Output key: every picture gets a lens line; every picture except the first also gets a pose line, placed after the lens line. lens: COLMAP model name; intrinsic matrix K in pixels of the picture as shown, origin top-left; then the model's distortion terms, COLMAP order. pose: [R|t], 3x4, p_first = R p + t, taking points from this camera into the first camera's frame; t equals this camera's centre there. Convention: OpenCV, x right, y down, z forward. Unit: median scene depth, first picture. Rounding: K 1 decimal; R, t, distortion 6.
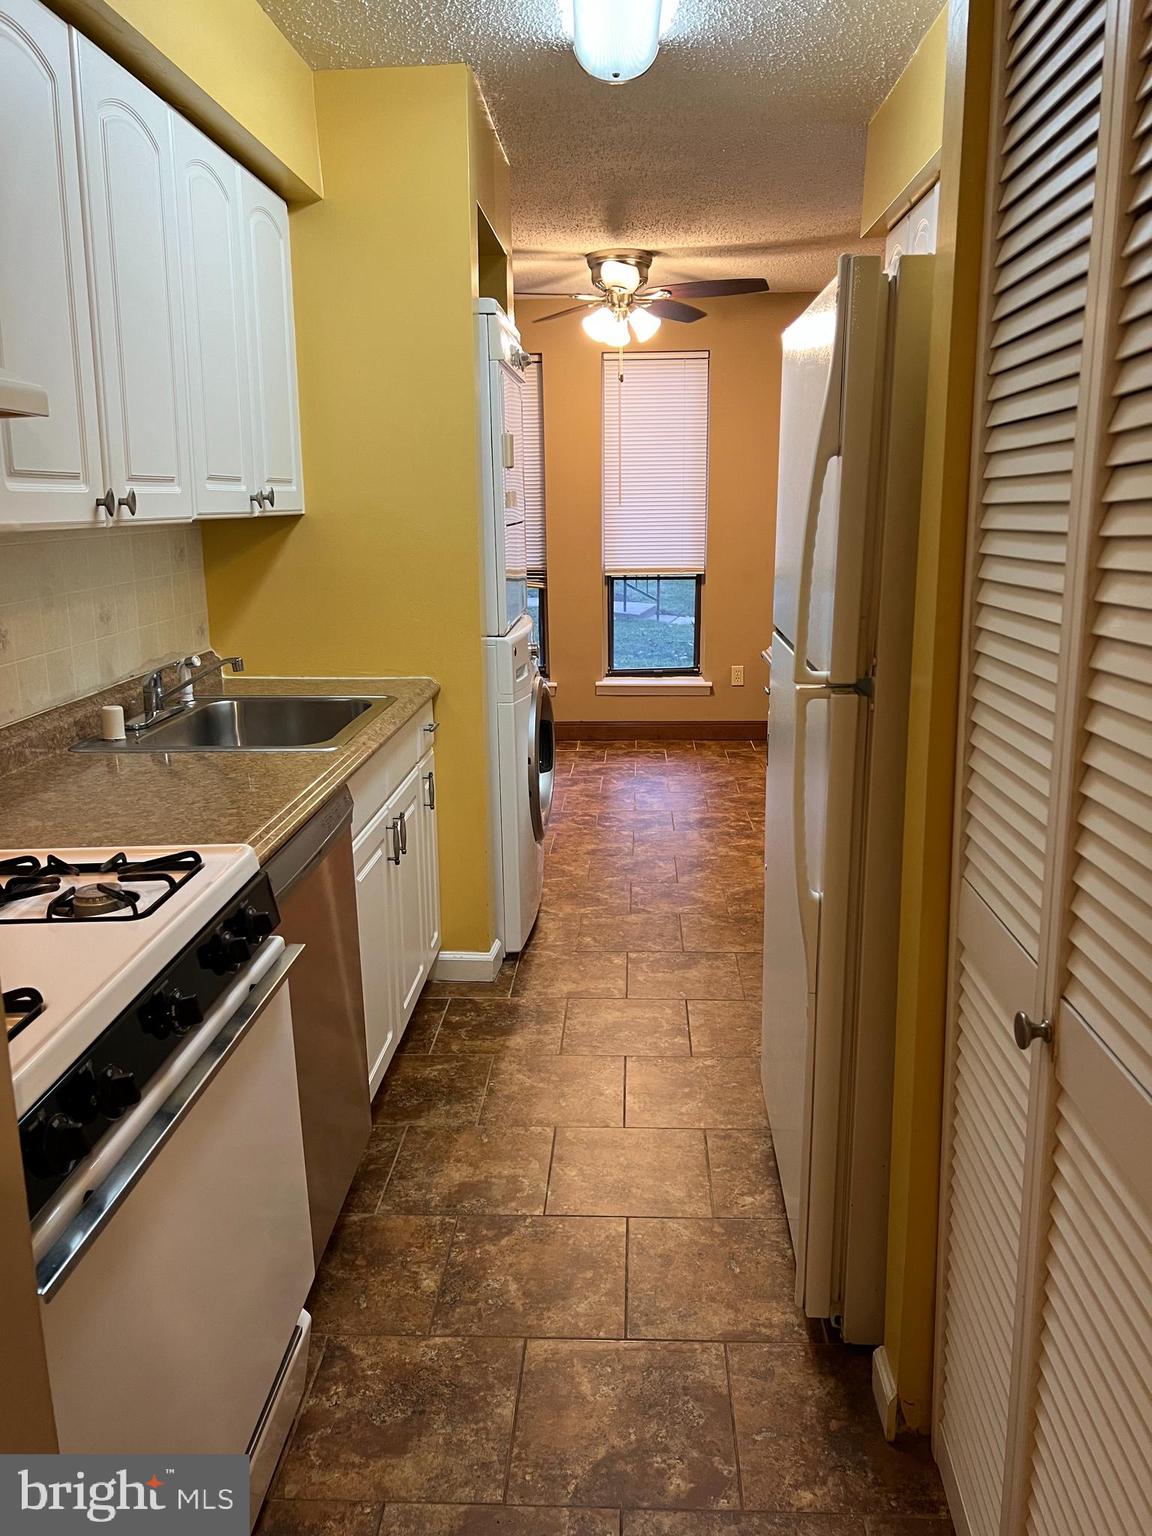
lens RADIAL K [[1151.4, 0, 574.0], [0, 1151.4, 755.3], [0, 0, 1]] dist [0.113125, -0.157864]
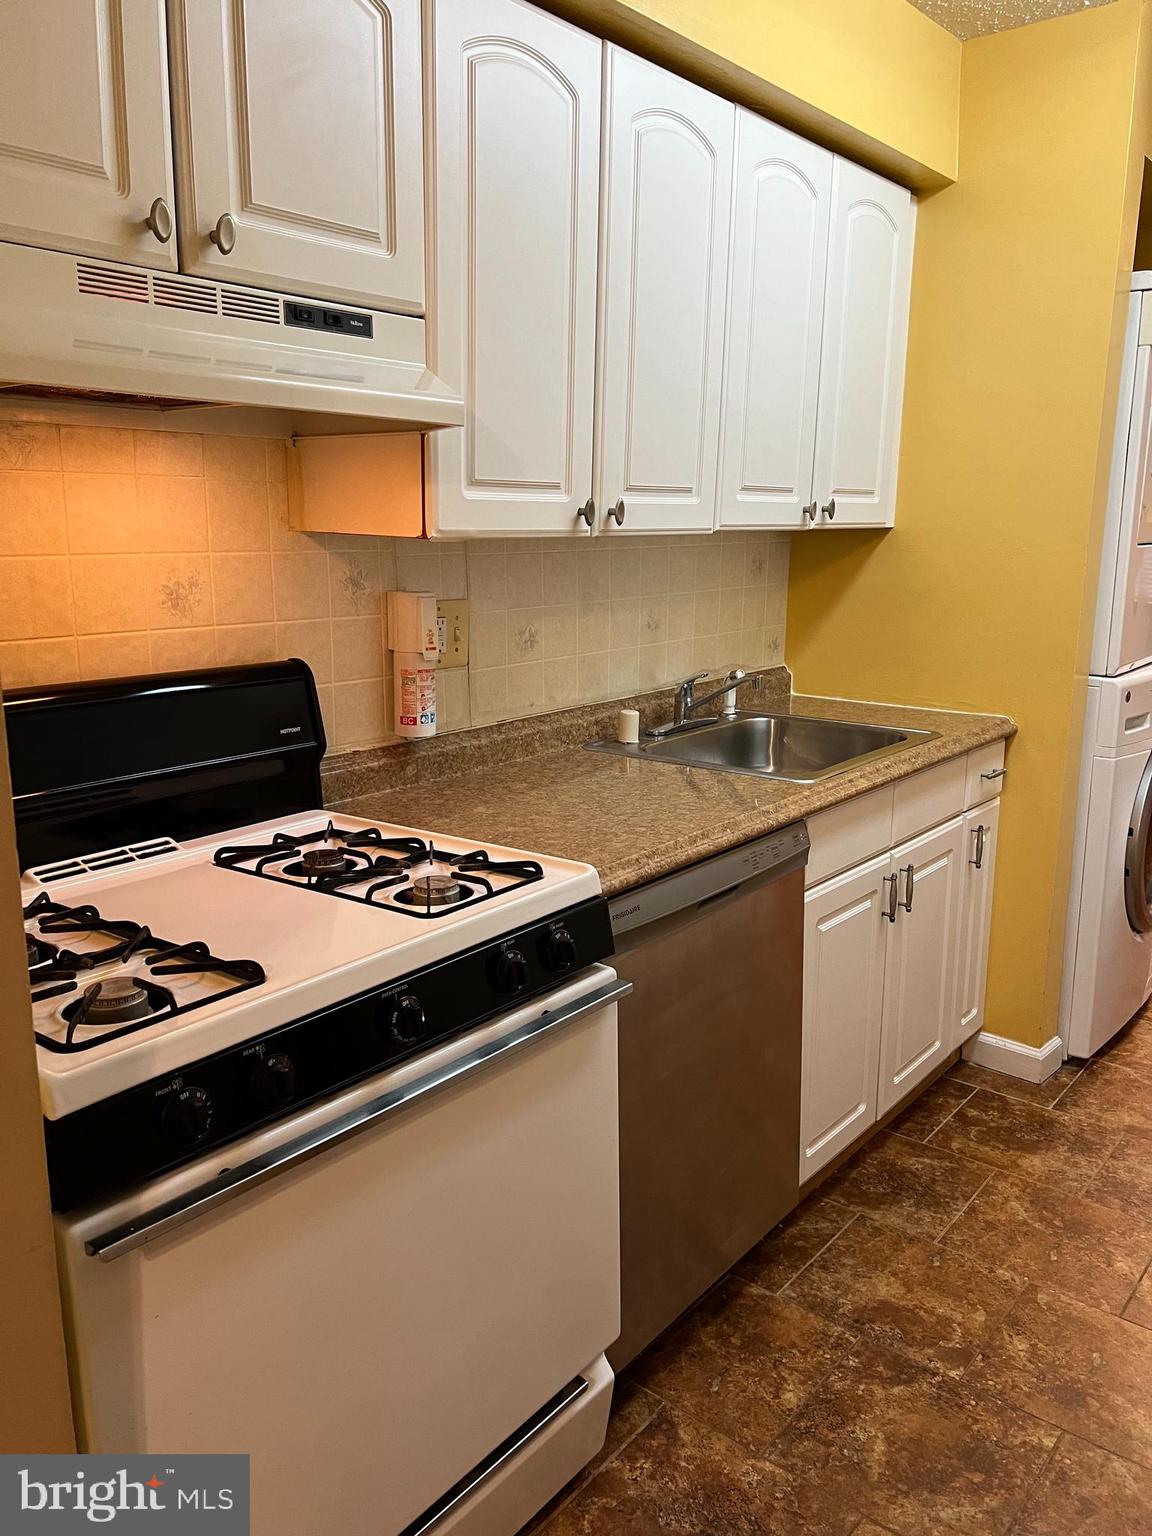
lens RADIAL K [[1157.7, 0, 585.1], [0, 1157.7, 762.1], [0, 0, 1]] dist [0.075515, -0.069856]
pose [[0.807907, 0.134905, -0.573661, 0.167163], [-0.140510, 0.989467, 0.034803, -0.026692], [0.572314, 0.052488, 0.818353, 0.138598]]
